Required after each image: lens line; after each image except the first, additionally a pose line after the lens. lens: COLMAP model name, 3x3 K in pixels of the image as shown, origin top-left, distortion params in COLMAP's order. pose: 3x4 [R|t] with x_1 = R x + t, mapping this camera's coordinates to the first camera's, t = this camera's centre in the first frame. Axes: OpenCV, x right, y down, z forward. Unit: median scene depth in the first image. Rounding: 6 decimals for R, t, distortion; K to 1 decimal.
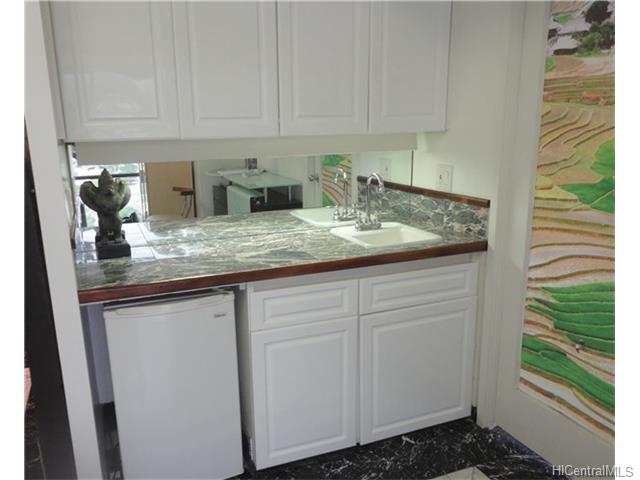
lens RADIAL K [[531.7, 0, 292.4], [0, 531.7, 258.2], [0, 0, 1]] dist [0.005668, 0.005011]
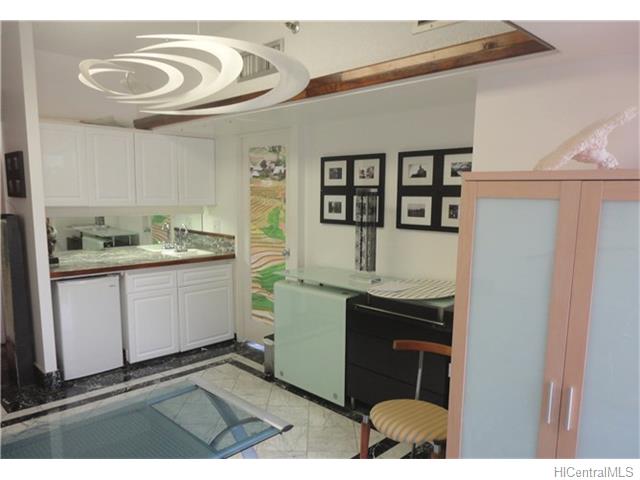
lens RADIAL K [[469.5, 0, 309.5], [0, 469.5, 268.8], [0, 0, 1]] dist [-0.006268, 0.014632]
pose [[0.919502, -0.027881, 0.392095, -0.128918], [0.062089, 0.995261, -0.074832, 0.204455], [-0.388151, 0.093153, 0.916876, -0.968111]]
